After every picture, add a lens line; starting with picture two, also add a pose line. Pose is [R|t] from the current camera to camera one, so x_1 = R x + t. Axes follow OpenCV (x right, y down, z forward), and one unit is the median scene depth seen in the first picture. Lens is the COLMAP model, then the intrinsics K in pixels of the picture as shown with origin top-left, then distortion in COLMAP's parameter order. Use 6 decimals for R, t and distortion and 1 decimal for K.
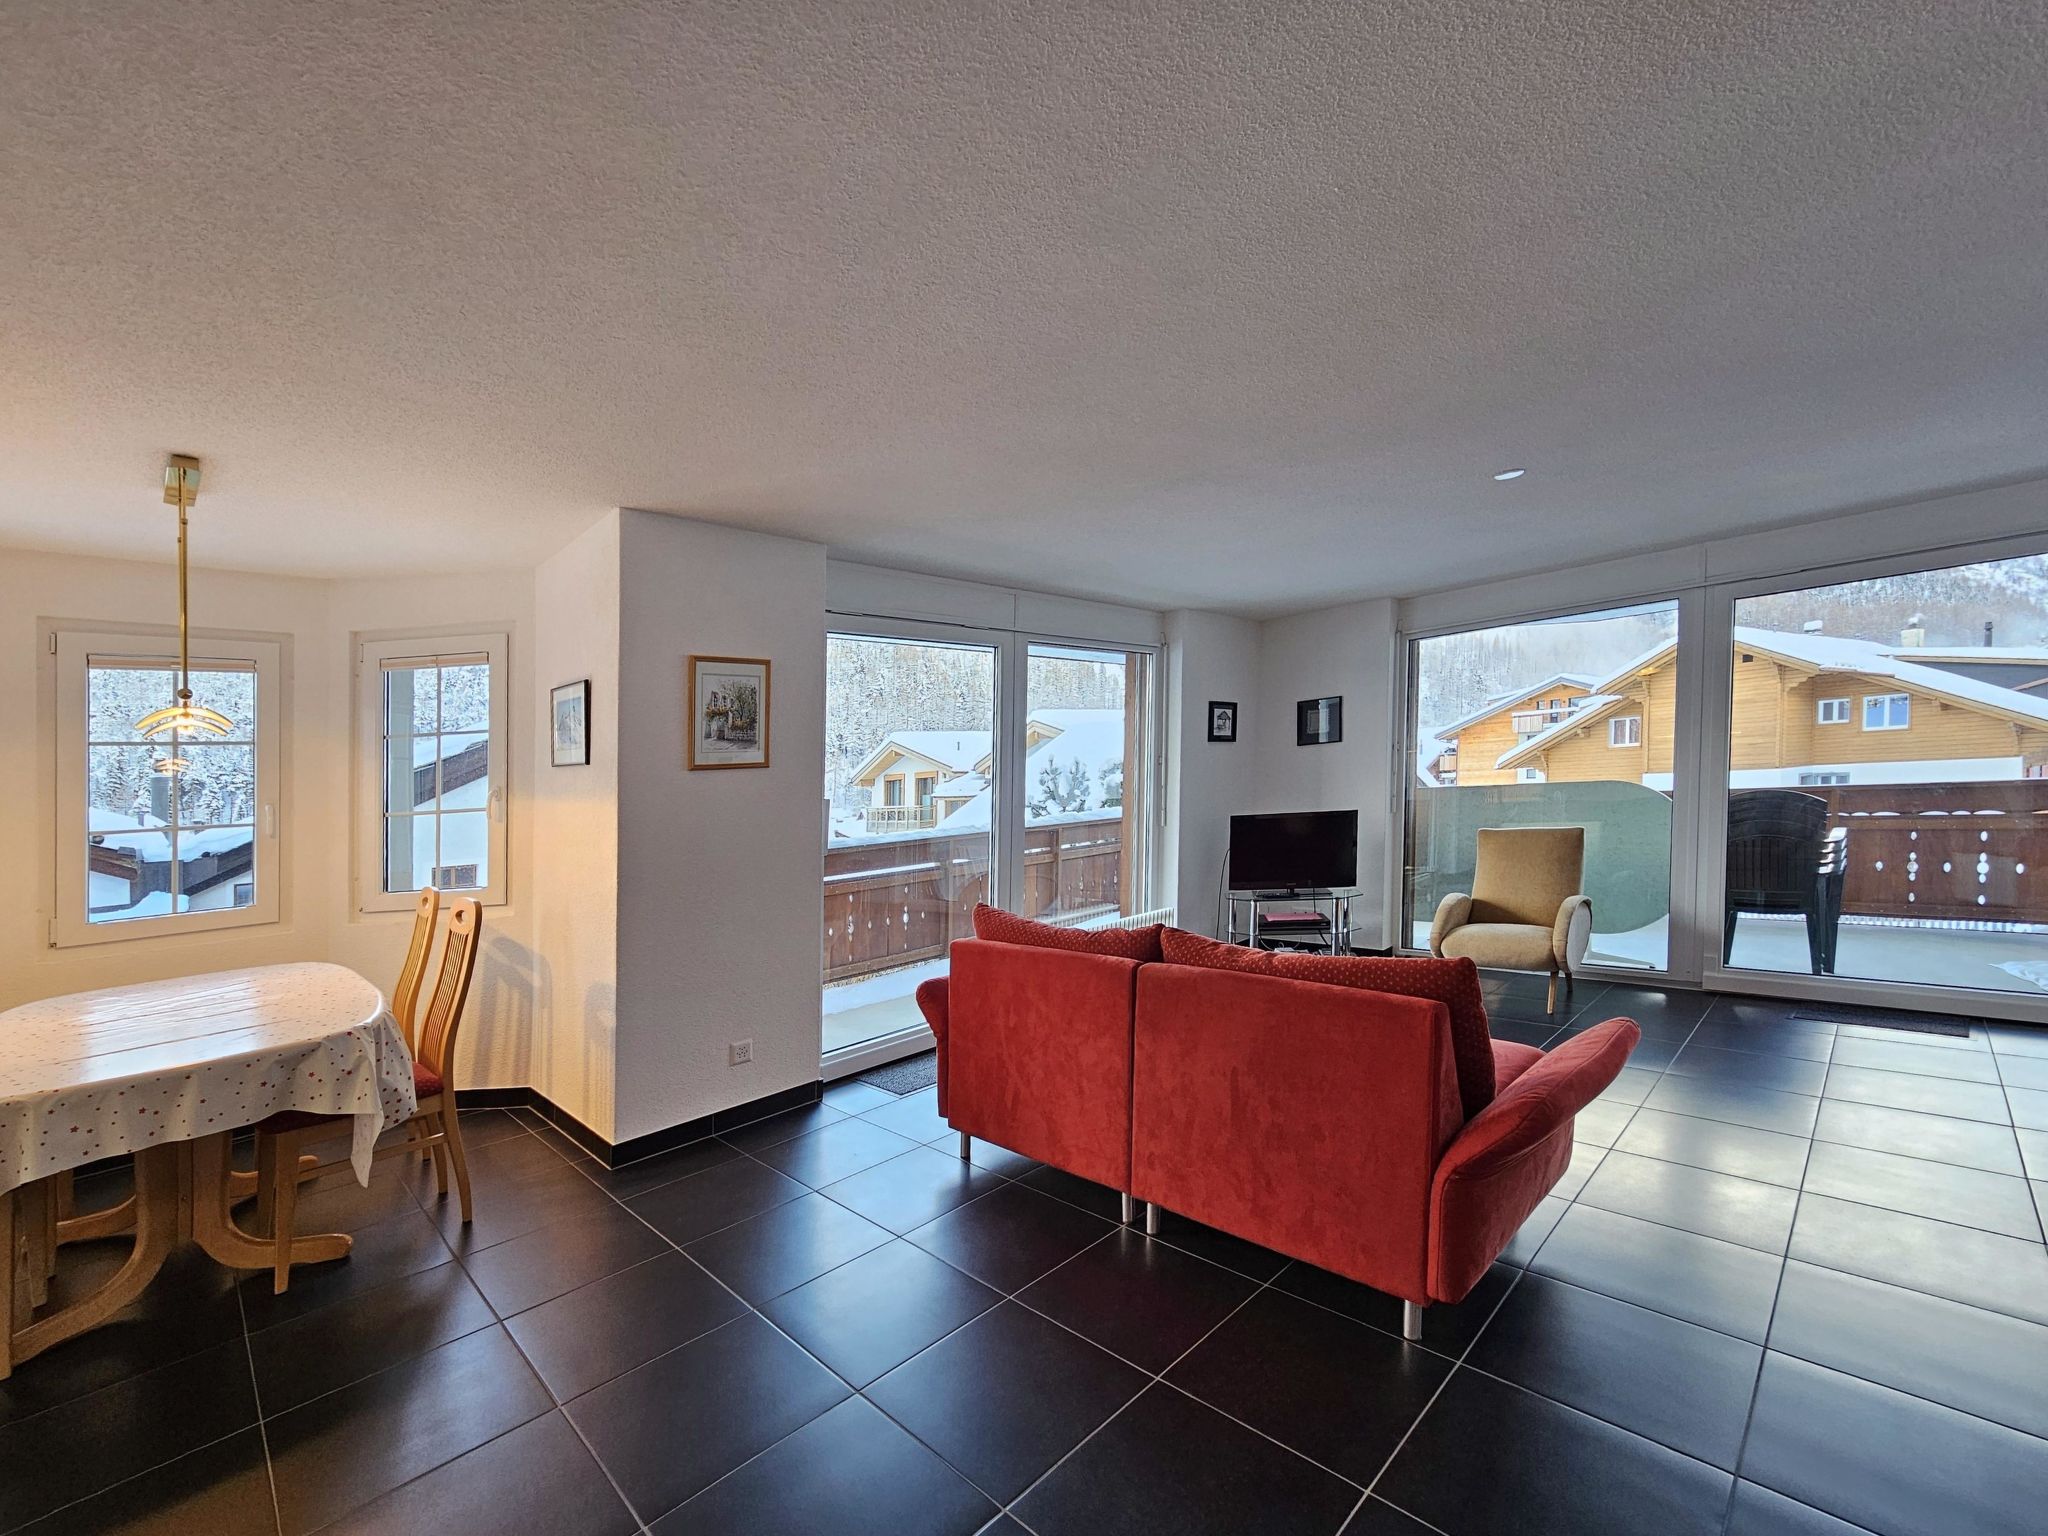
lens RADIAL K [[849.0, 0, 1016.2], [0, 849.0, 758.7], [0, 0, 1]] dist [-0.002017, 0.000813]
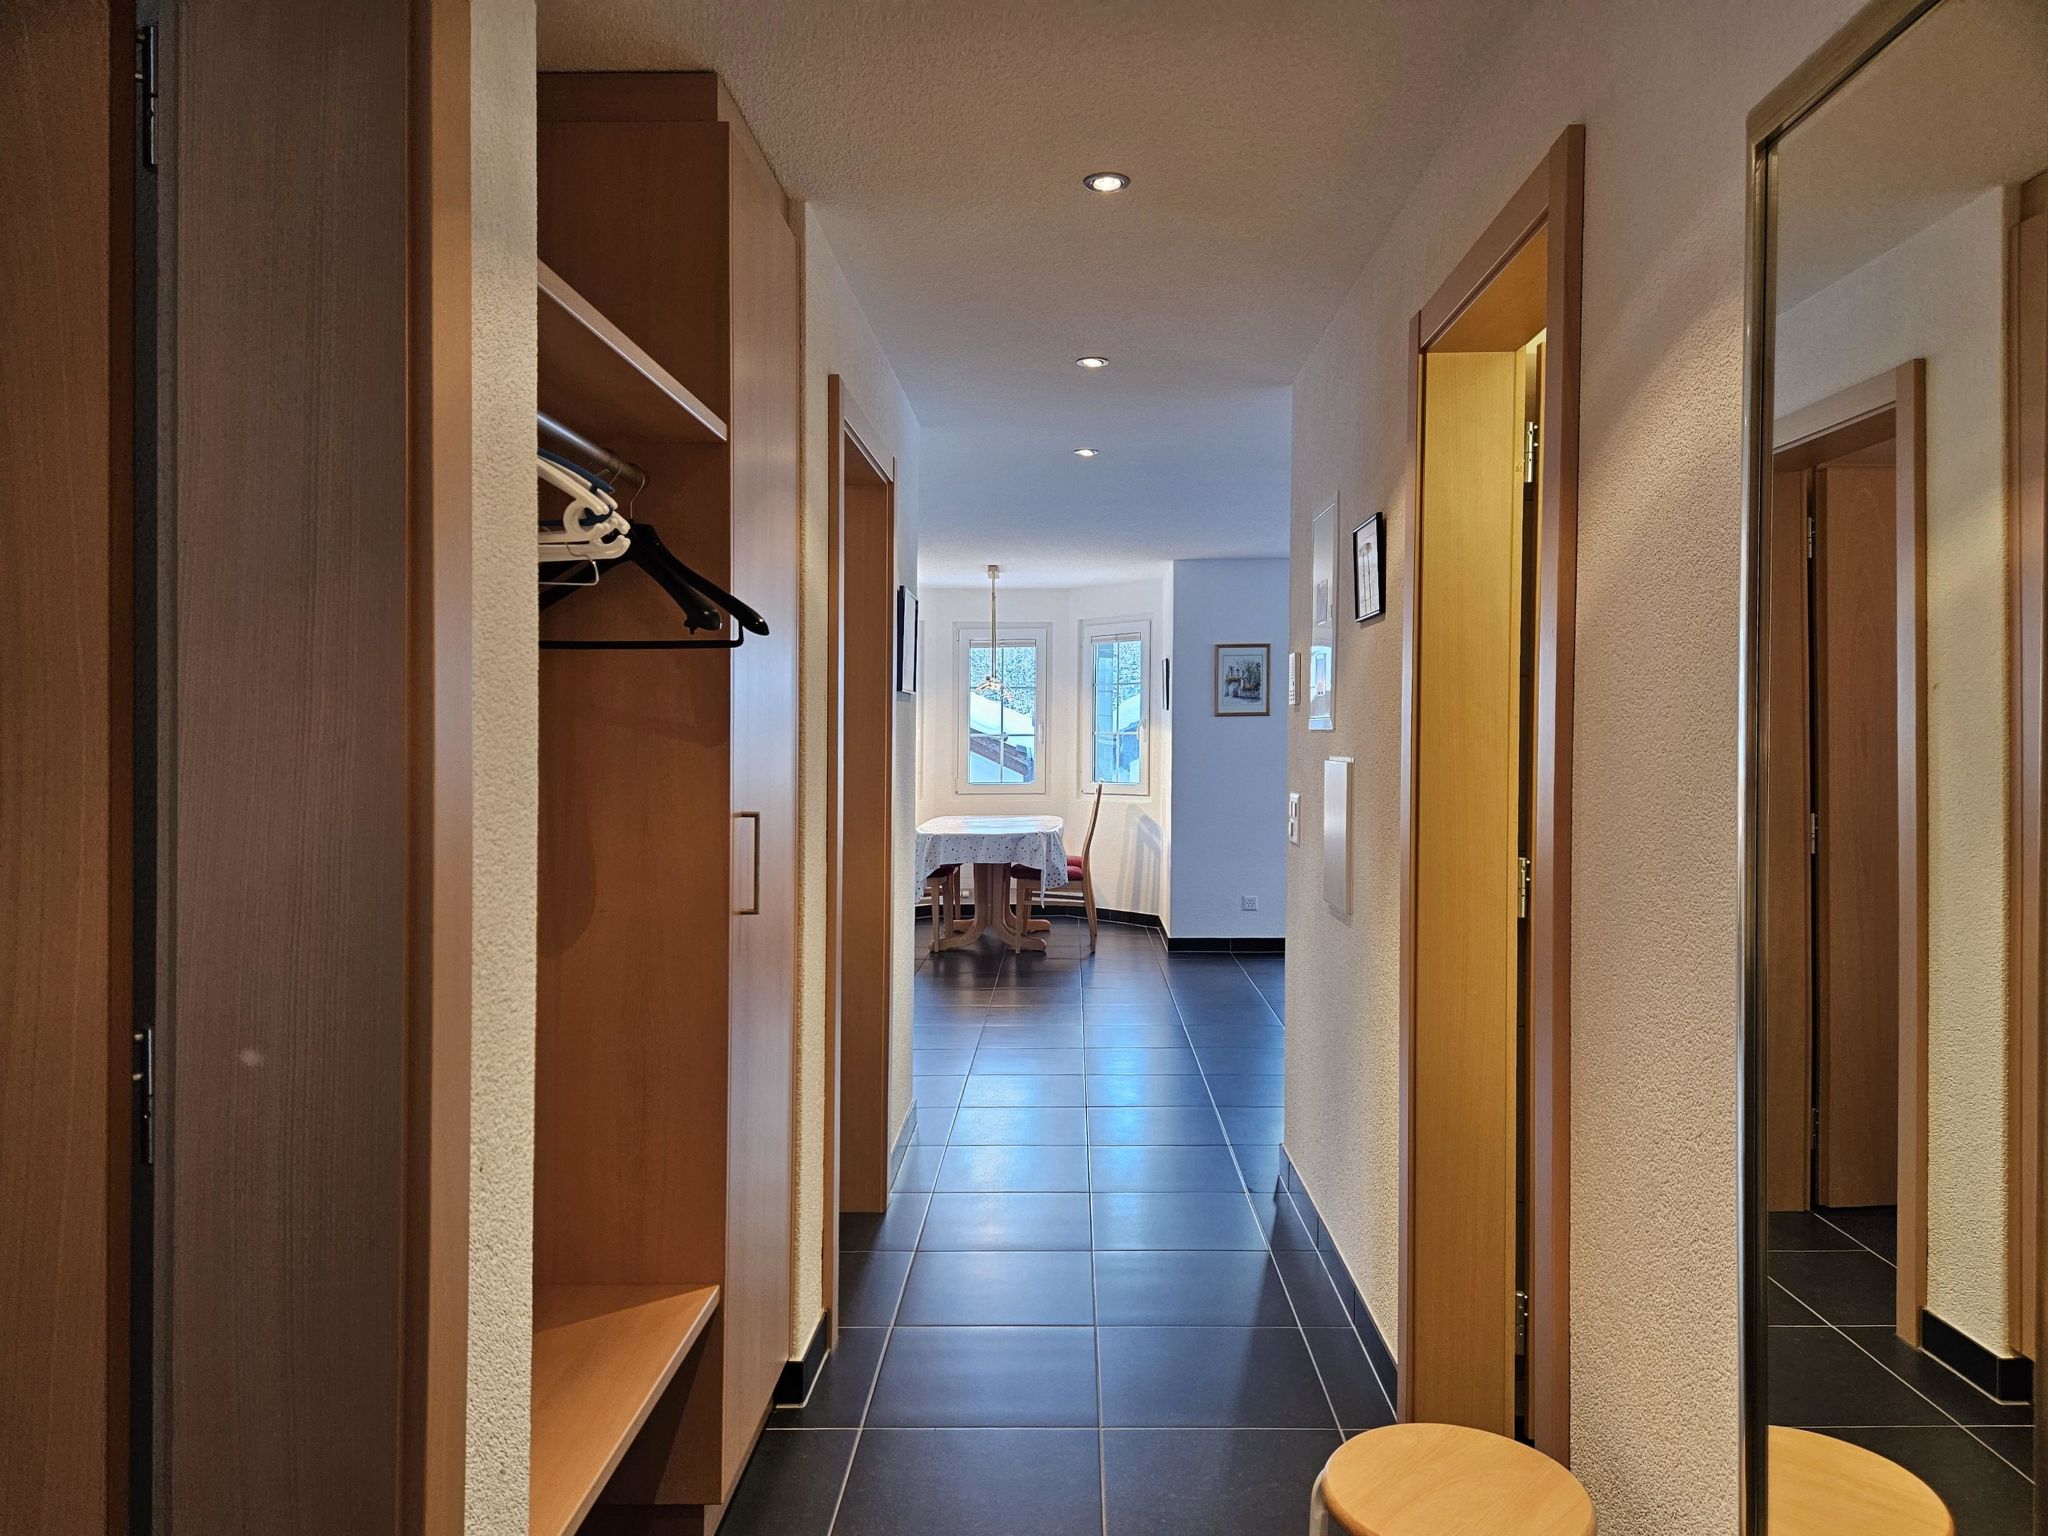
lens RADIAL K [[1394.8, 0, 1033.4], [0, 1394.8, 754.6], [0, 0, 1]] dist [-0.000712, -0.000010]
pose [[0.682695, 0.065266, -0.727783, 1.232525], [-0.014432, 0.997013, 0.075872, -0.103265], [0.730561, -0.041294, 0.681597, -0.987848]]
